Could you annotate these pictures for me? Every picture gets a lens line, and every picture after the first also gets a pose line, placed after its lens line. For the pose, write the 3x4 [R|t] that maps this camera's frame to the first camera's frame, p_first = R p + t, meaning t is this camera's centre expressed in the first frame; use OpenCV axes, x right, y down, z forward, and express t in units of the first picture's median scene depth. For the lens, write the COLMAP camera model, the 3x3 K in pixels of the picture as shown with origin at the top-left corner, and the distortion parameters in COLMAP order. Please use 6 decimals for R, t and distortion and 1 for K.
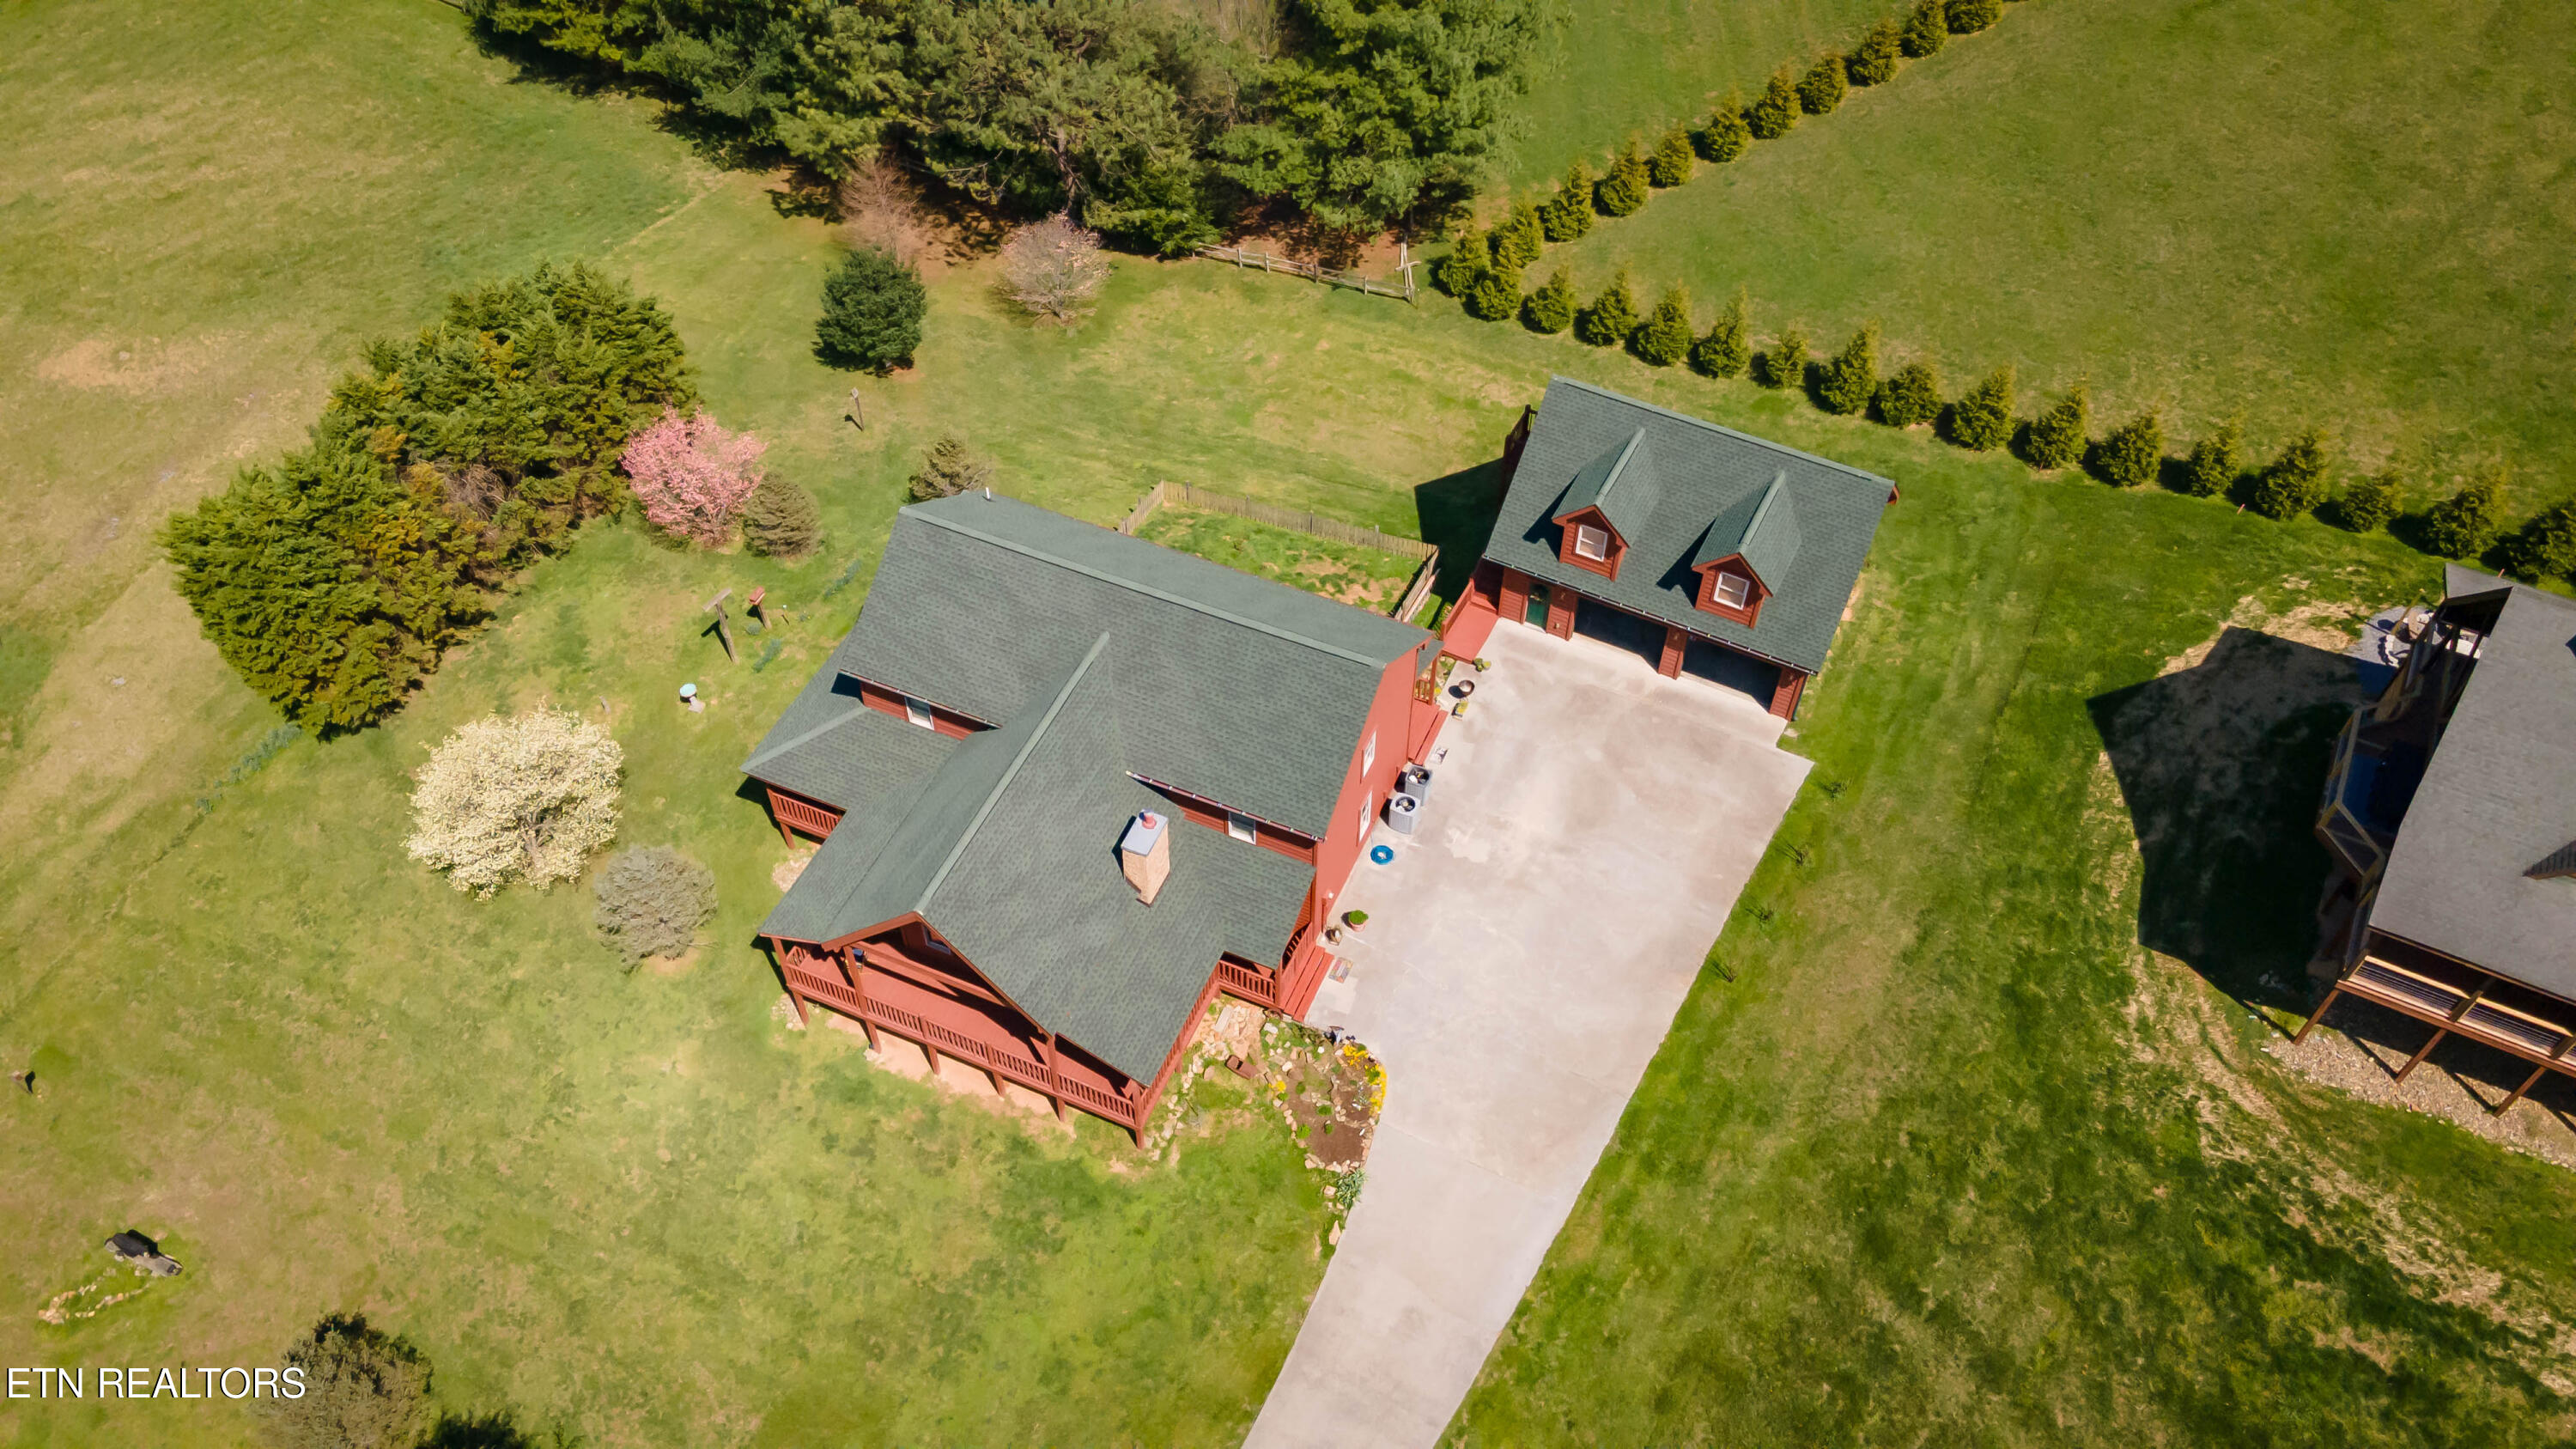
lens RADIAL K [[1880.0, 0, 1280.5], [0, 1880.0, 717.0], [0, 0, 1]] dist [0.023421, 0.020163]
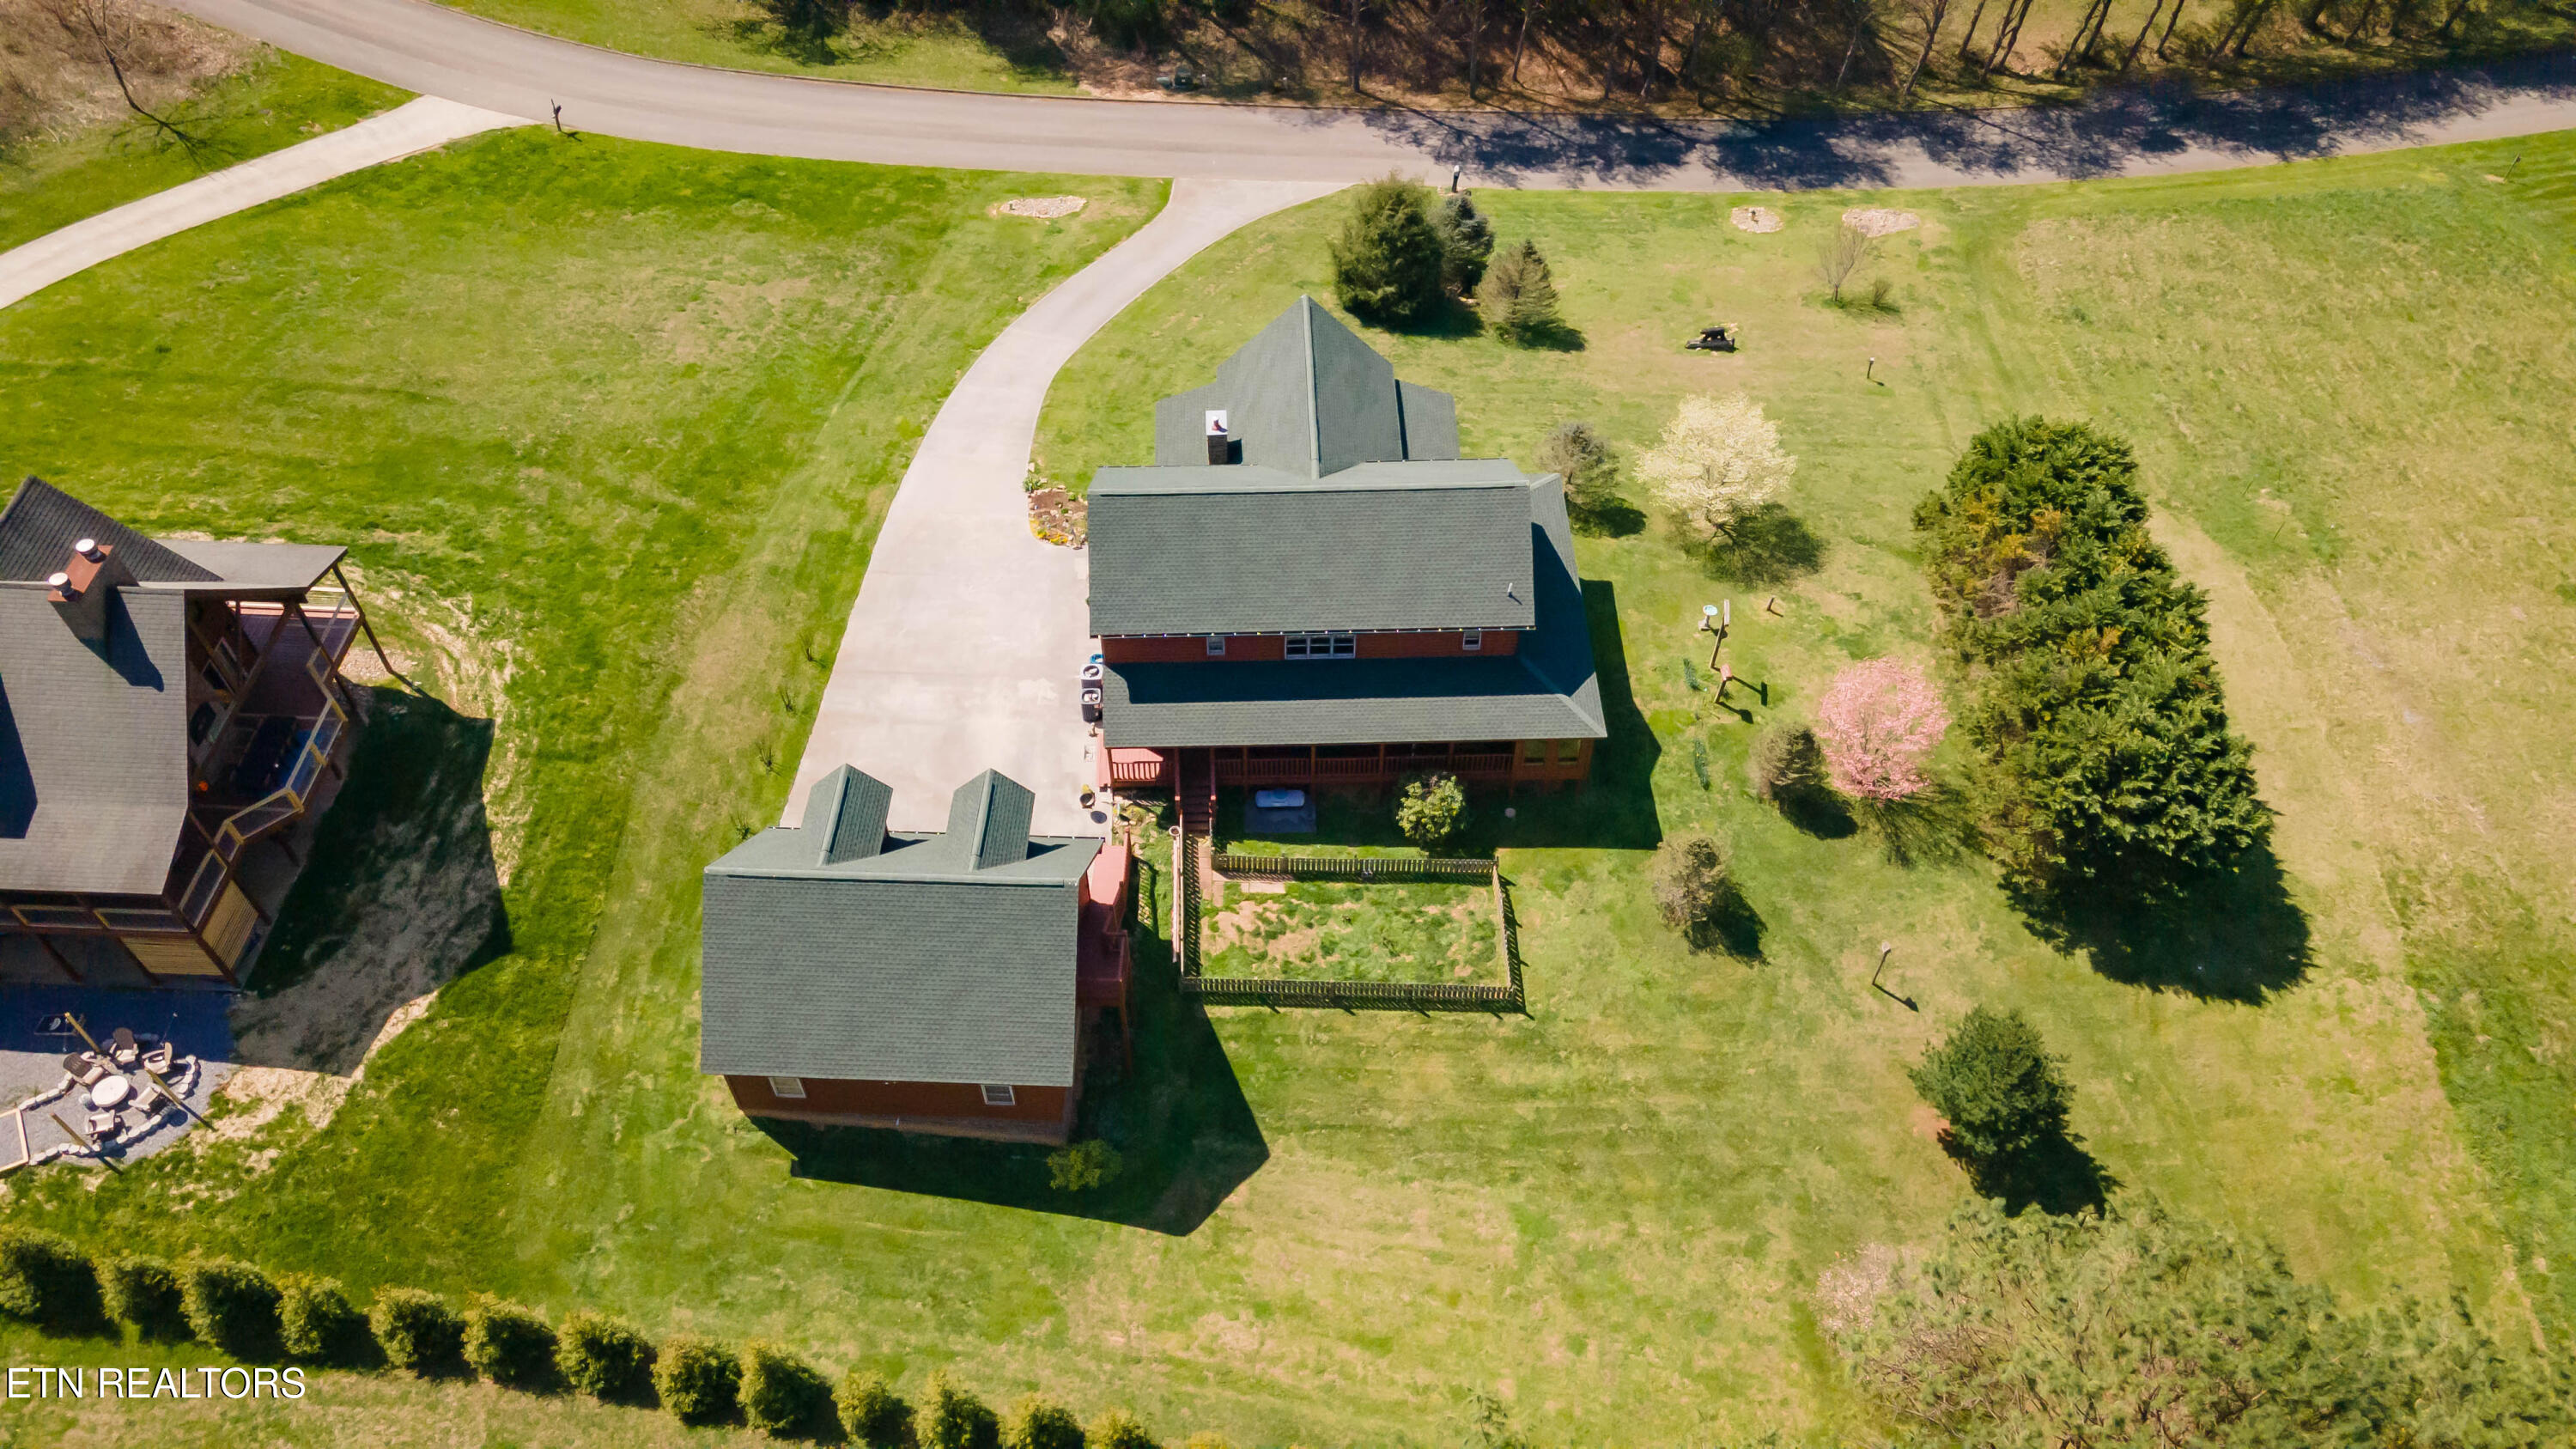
lens RADIAL K [[1880.0, 0, 1283.0], [0, 1880.0, 724.1], [0, 0, 1]] dist [0.023421, 0.020163]
pose [[-0.904442, 0.330269, -0.270014, 0.314224], [-0.321484, -0.111626, 0.940312, -1.220246], [0.280415, 0.937263, 0.207136, 0.873524]]
